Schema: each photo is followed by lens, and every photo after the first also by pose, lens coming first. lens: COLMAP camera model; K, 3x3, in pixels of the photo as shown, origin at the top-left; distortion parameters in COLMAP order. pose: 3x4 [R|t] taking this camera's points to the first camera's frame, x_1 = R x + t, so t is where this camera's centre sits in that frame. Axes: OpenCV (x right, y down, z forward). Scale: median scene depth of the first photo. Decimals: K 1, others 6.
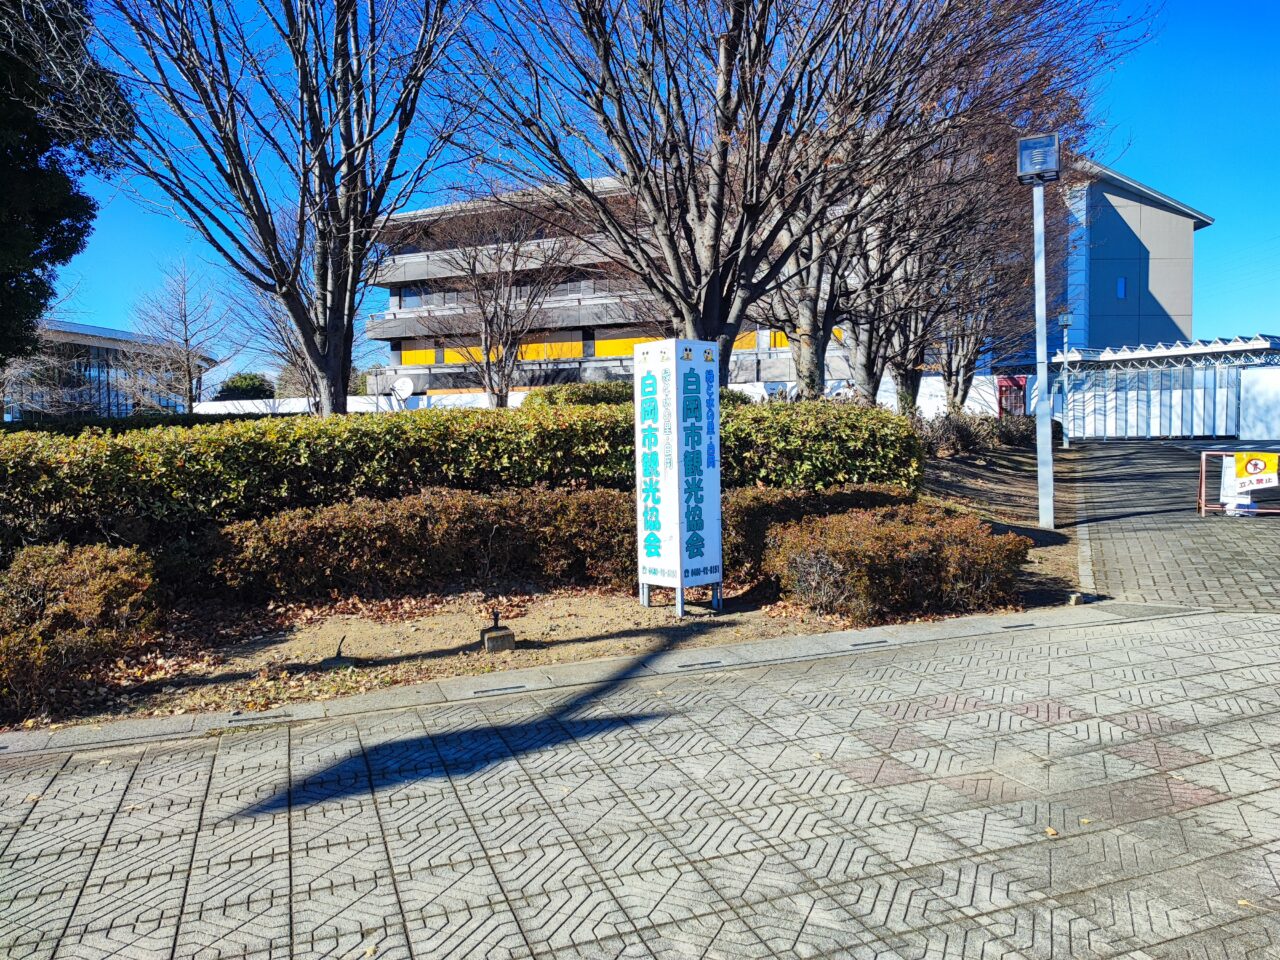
lens RADIAL K [[919.2, 0, 643.5], [0, 919.2, 480.5], [0, 0, 1]] dist [0.020782, -0.009762]
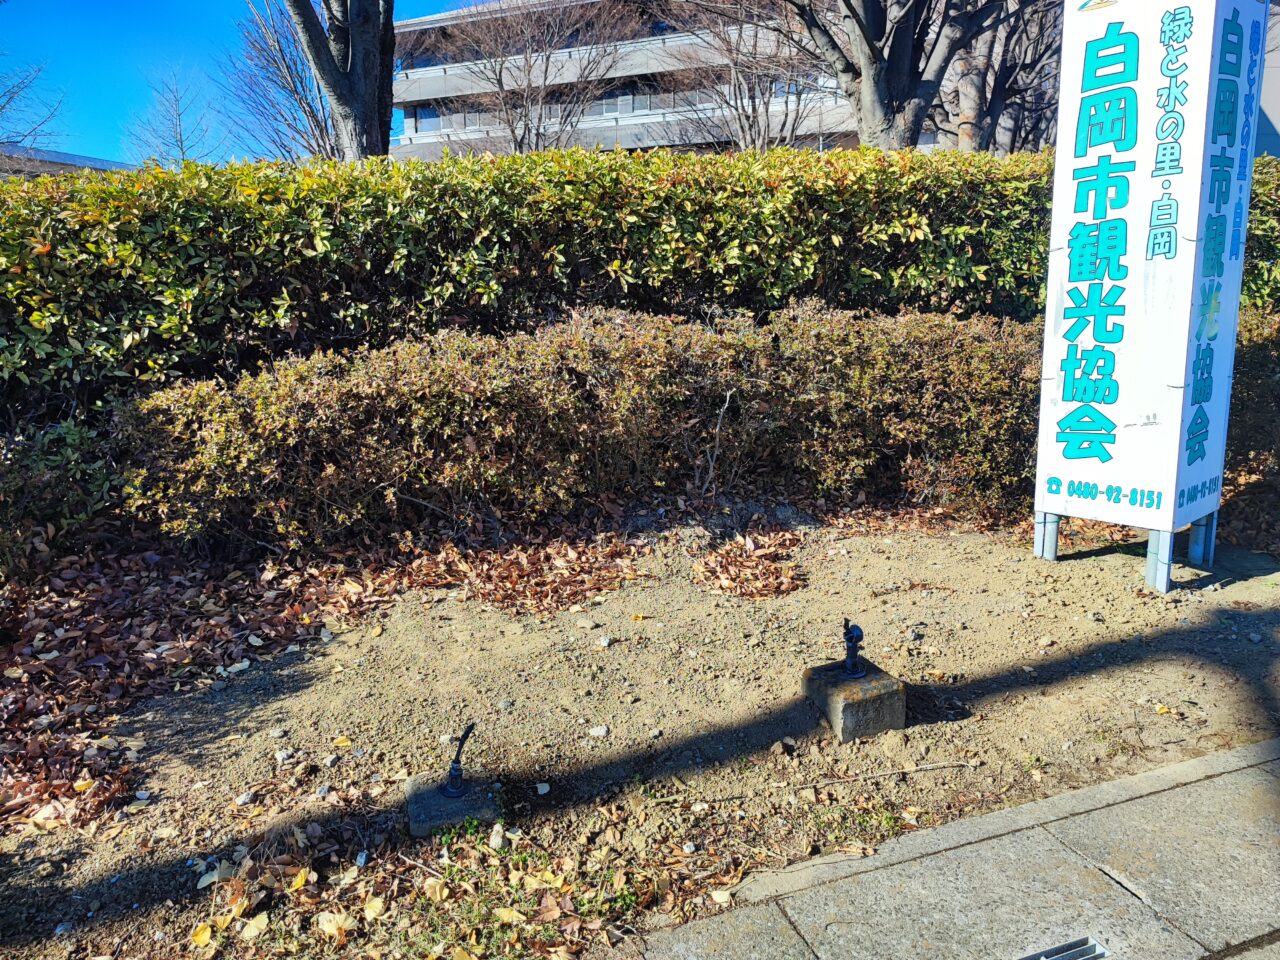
lens RADIAL K [[919.2, 0, 642.4], [0, 919.2, 481.5], [0, 0, 1]] dist [0.020782, -0.009762]
pose [[0.999712, 0.002164, -0.023880, -0.191422], [0.001805, 0.986306, 0.164916, 0.017323], [0.023910, -0.164912, 0.986018, 0.514957]]
